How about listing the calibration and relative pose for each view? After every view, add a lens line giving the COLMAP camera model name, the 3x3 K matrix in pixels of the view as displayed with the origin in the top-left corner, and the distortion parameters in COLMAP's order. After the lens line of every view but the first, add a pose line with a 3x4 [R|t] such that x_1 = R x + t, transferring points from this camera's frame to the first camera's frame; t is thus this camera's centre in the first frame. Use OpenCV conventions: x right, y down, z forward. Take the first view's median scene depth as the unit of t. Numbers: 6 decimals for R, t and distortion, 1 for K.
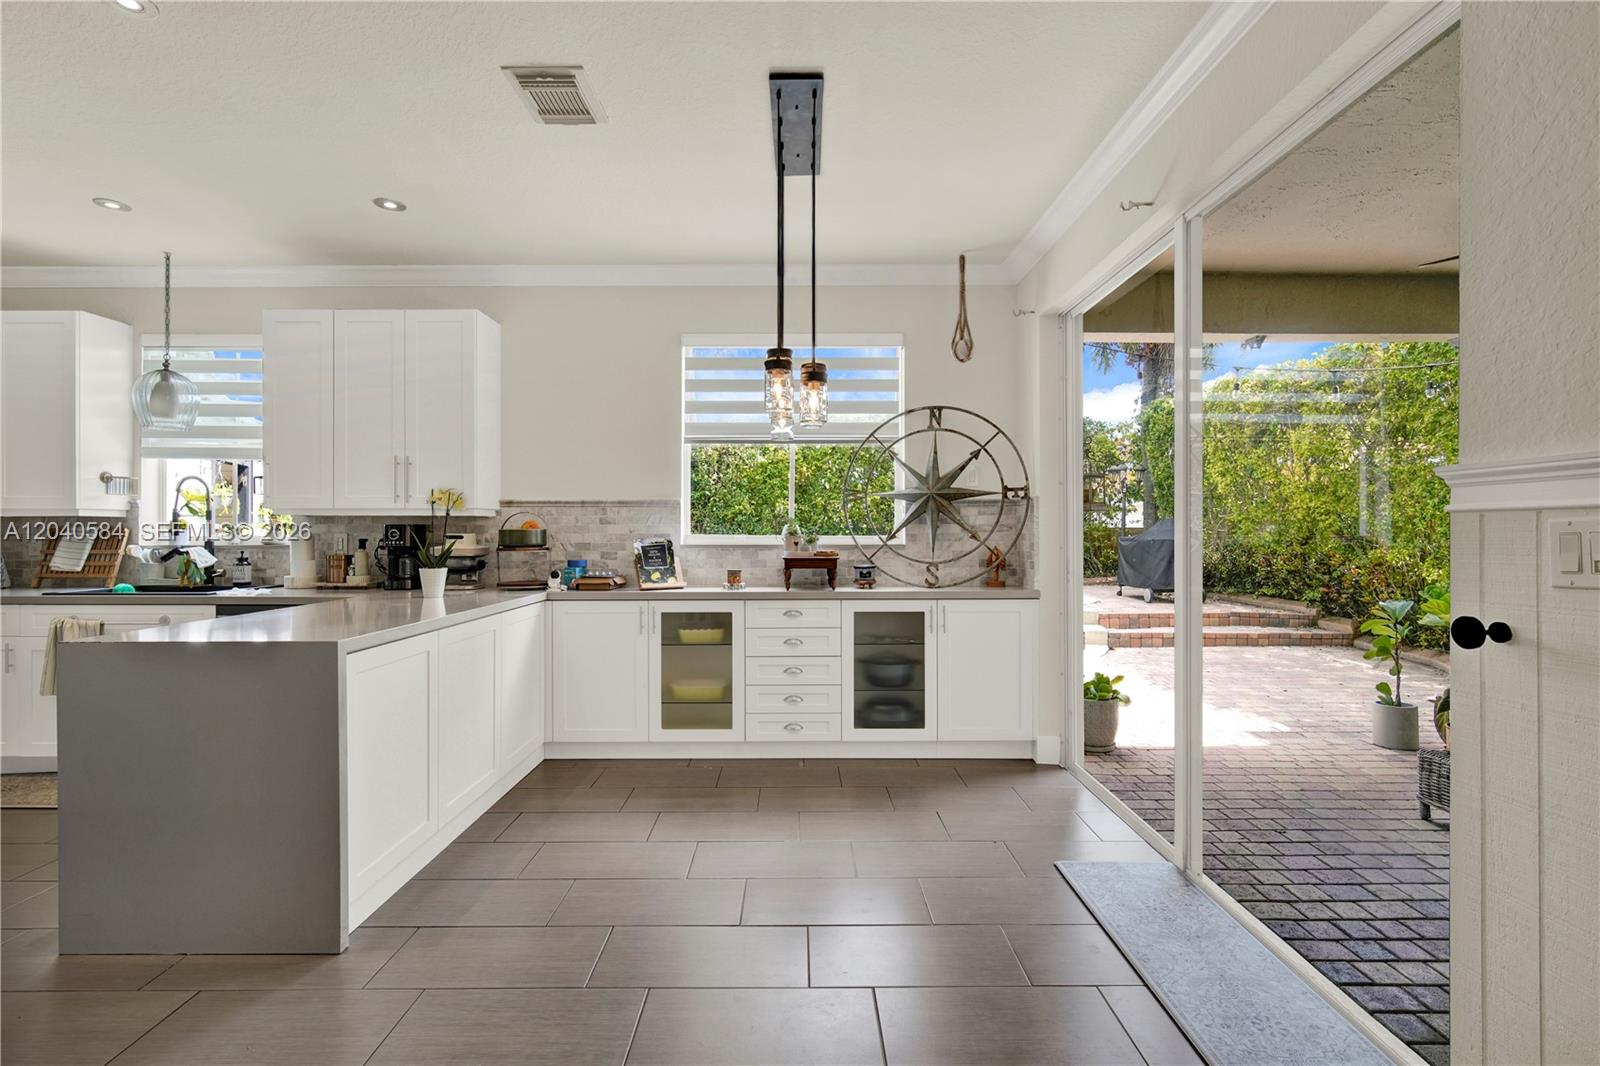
lens RADIAL K [[724.2, 0, 805.6], [0, 724.2, 523.3], [0, 0, 1]] dist [-0.002270, 0.000277]
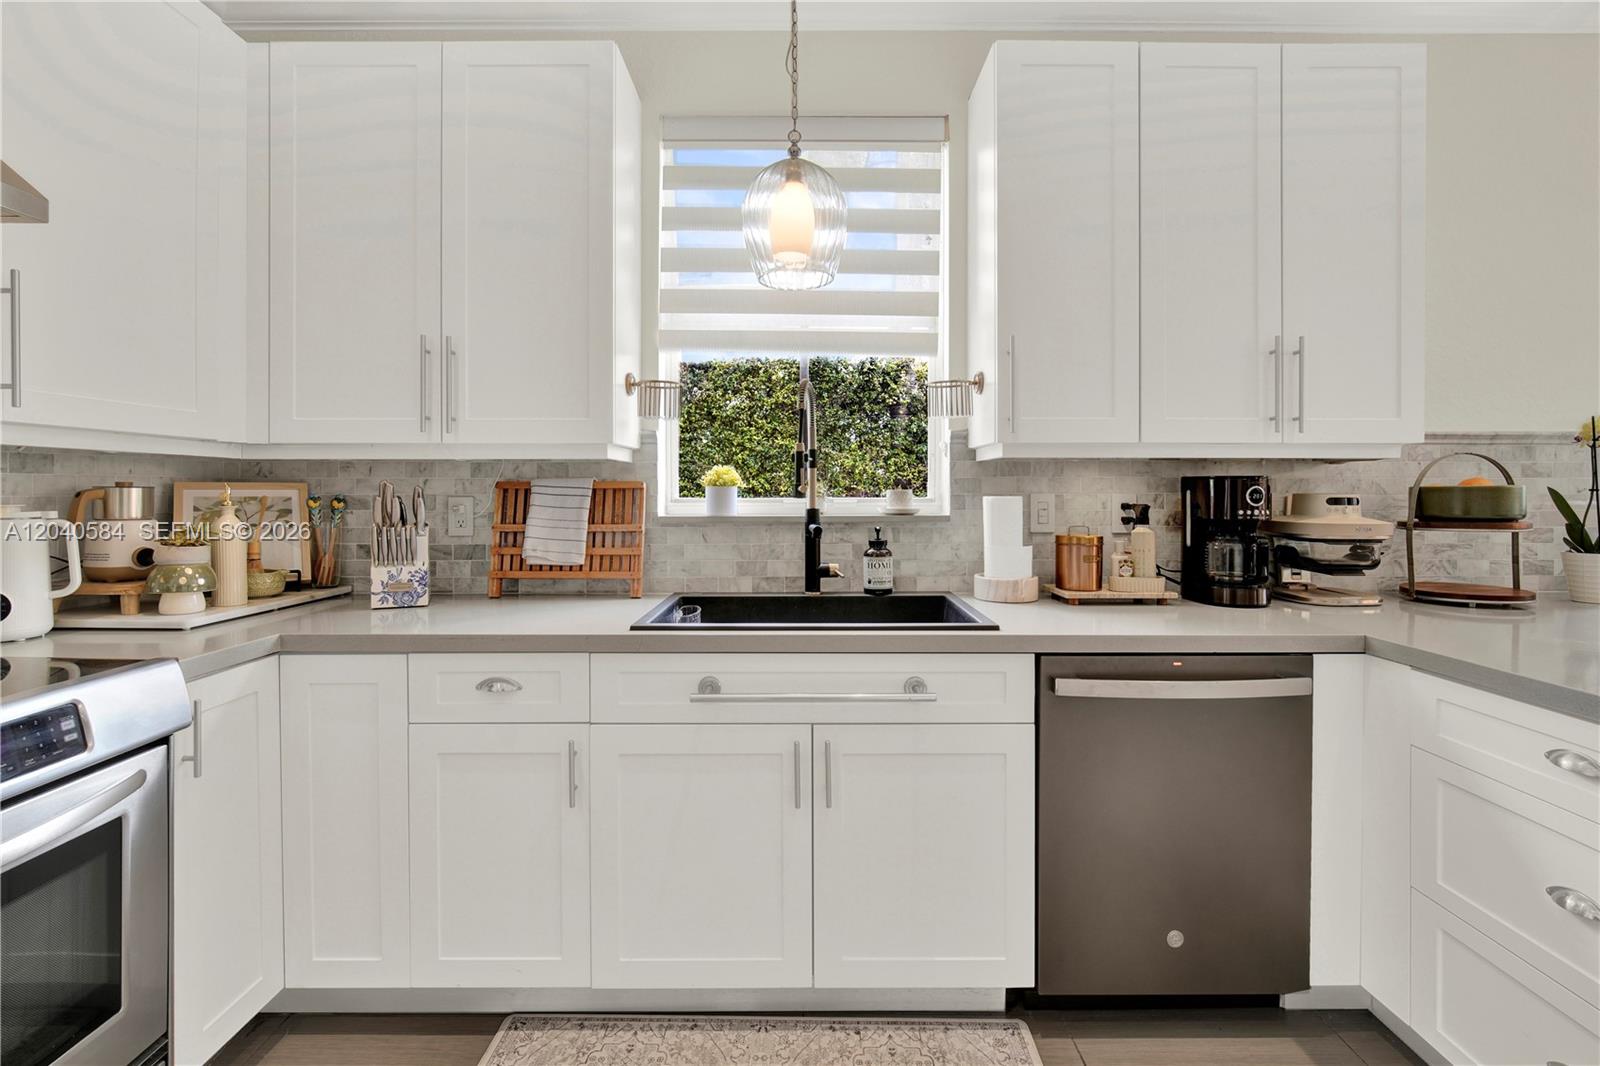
lens RADIAL K [[734.4, 0, 809.4], [0, 734.4, 487.7], [0, 0, 1]] dist [-0.001707, 0.000055]
pose [[0.999913, 0.000335, 0.013191, -0.856849], [-0.000395, 0.999989, 0.004576, 0.007294], [-0.013189, -0.004581, 0.999903, 0.487178]]
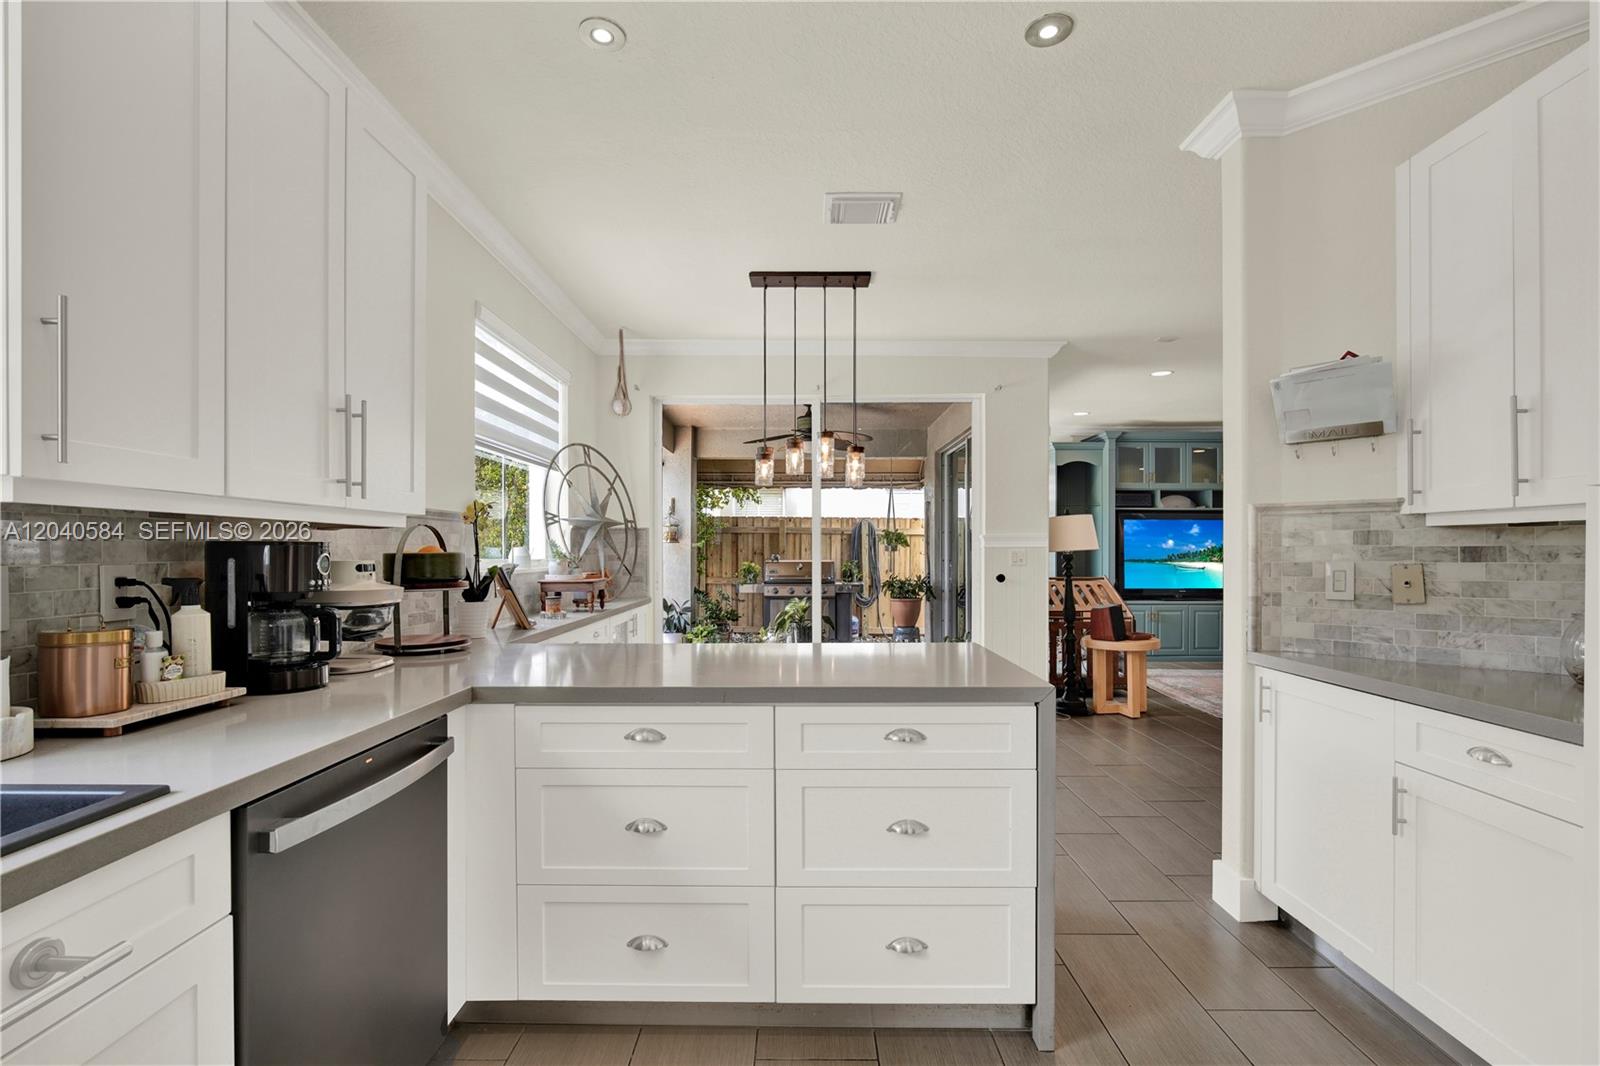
lens RADIAL K [[720.3, 0, 800.5], [0, 720.3, 552.8], [0, 0, 1]] dist [-0.001793, -0.000302]
pose [[0.001889, -0.000624, 0.999998, -0.989213], [-0.006867, 0.999976, 0.000637, 0.005859], [-0.999975, -0.006868, 0.001885, 0.683991]]
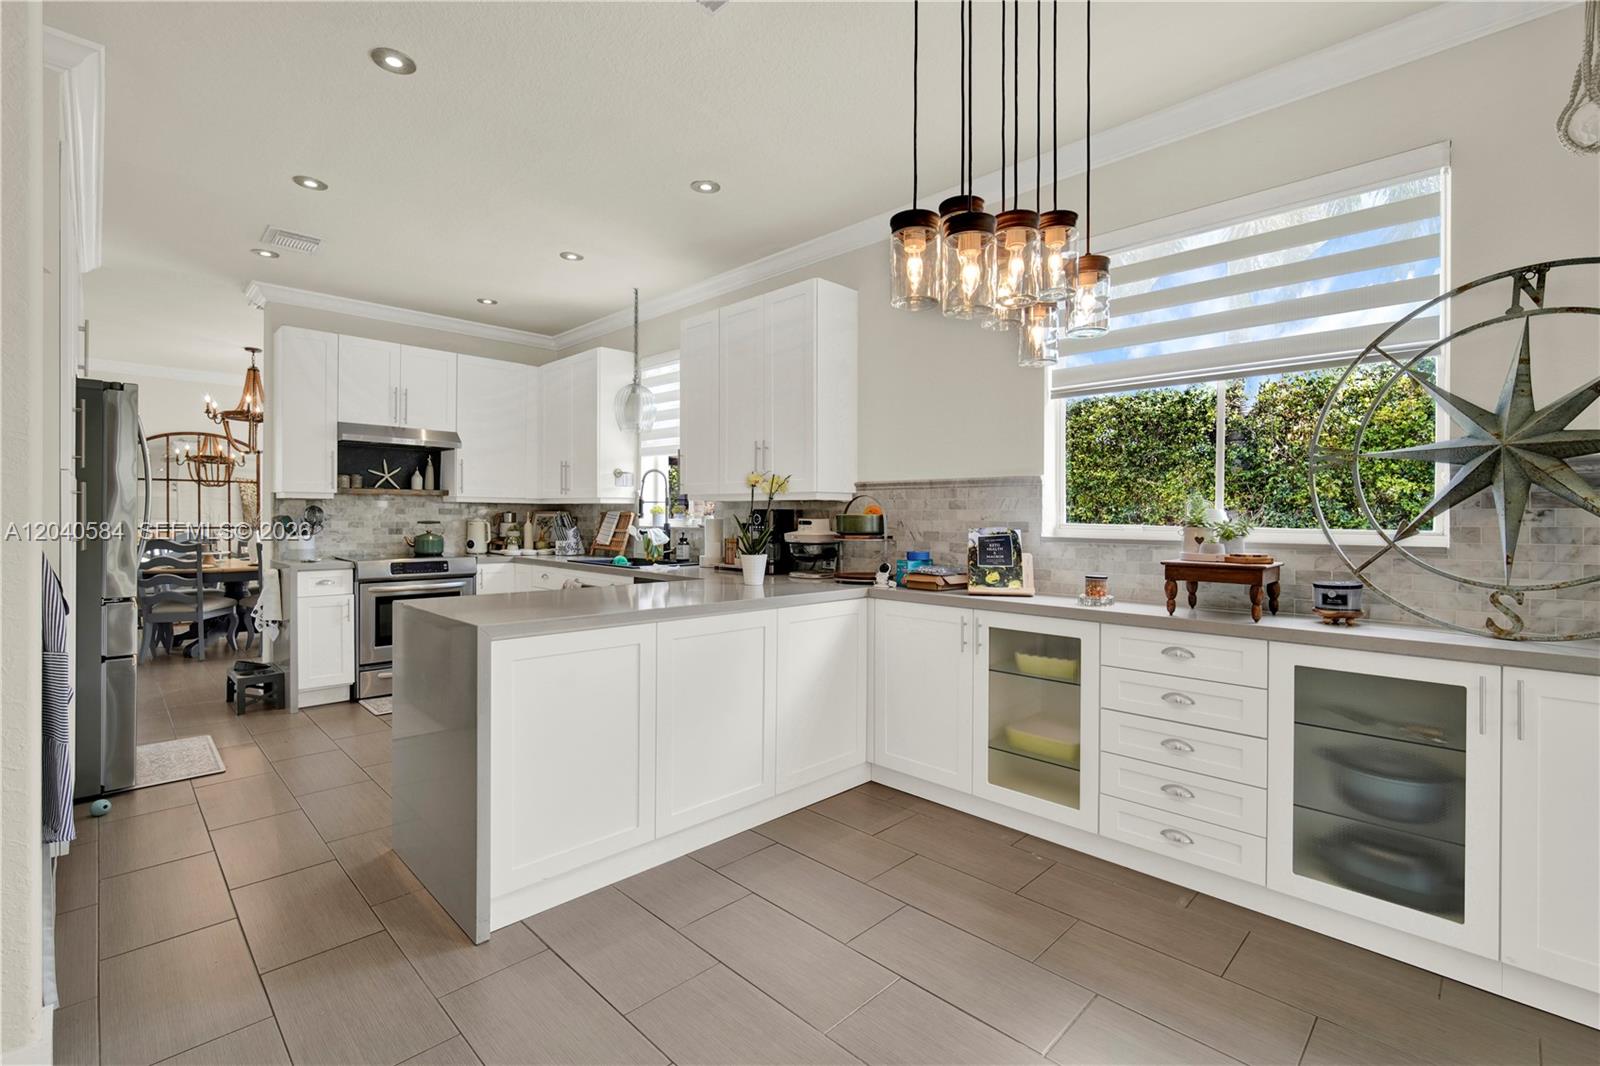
lens RADIAL K [[723.6, 0, 800.5], [0, 723.6, 514.3], [0, 0, 1]] dist [-0.003783, -0.000293]
pose [[0.705895, 0.004532, -0.708302, 0.183810], [-0.001495, 0.999987, 0.004909, 0.003551], [0.708315, -0.002407, 0.705893, 0.323120]]
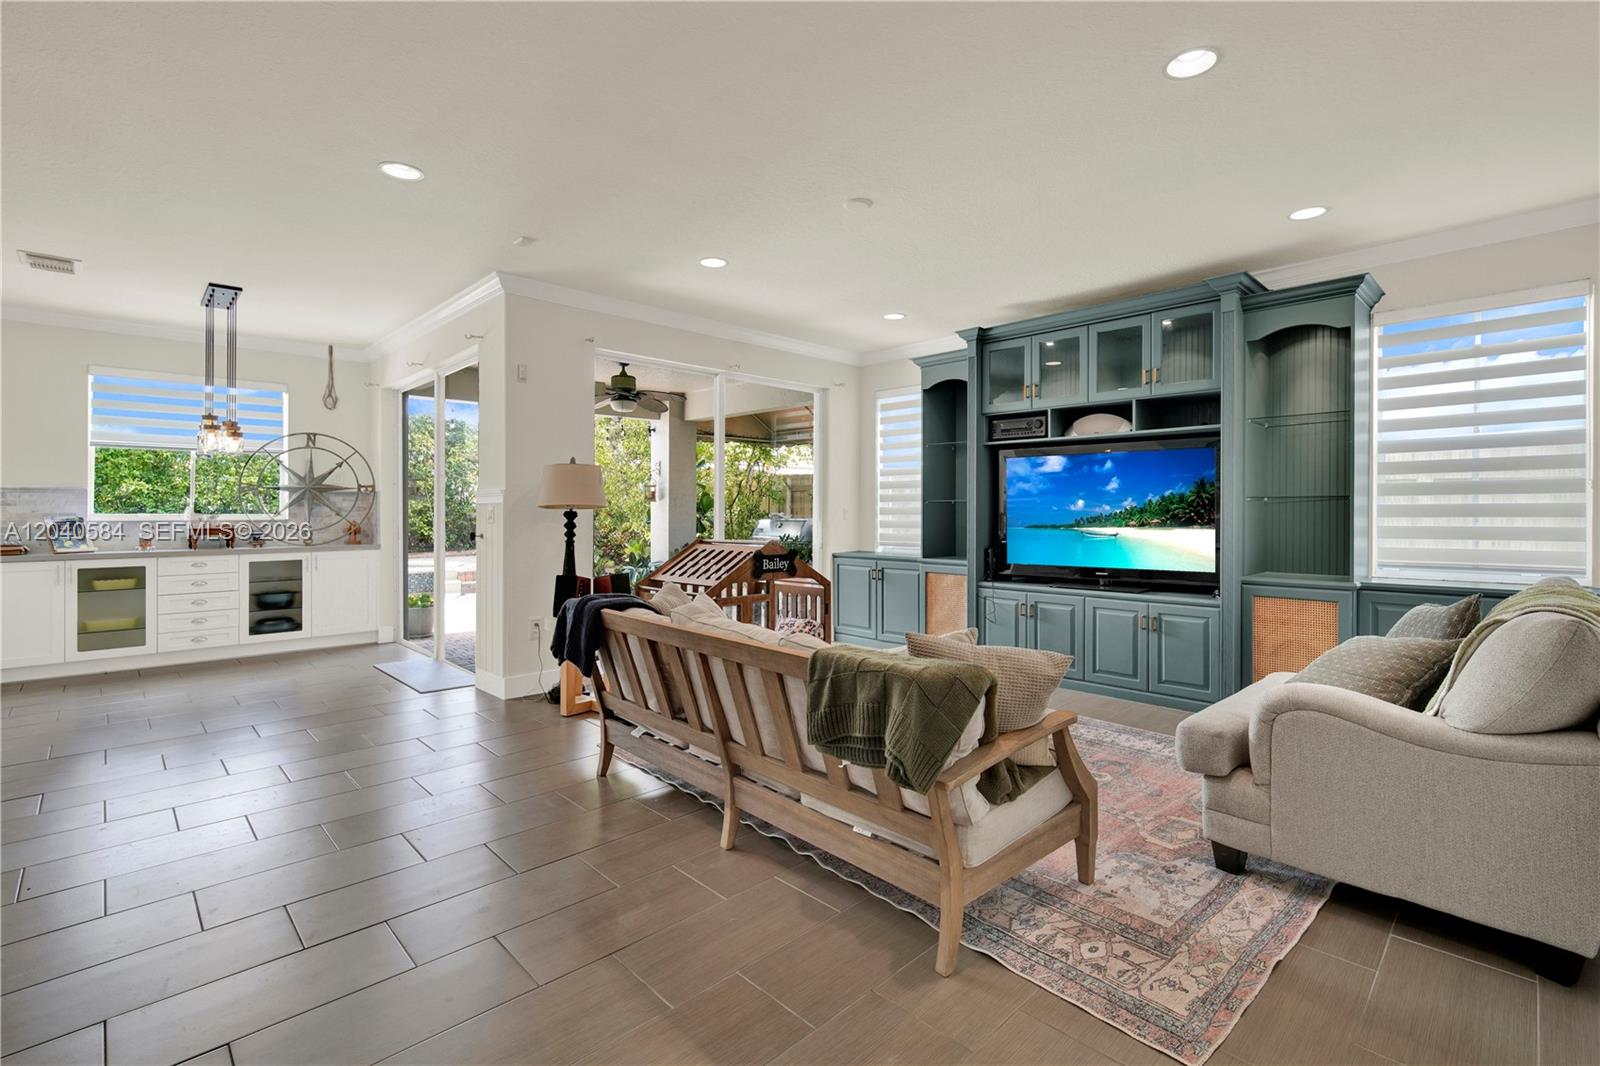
lens RADIAL K [[725.8, 0, 800.5], [0, 725.8, 507.9], [0, 0, 1]] dist [-0.000693, 0.000166]
pose [[0.726821, 0.002551, 0.686823, -0.141493], [-0.005302, 0.999984, 0.001897, -0.004737], [-0.686807, -0.005020, 0.726823, -0.945024]]
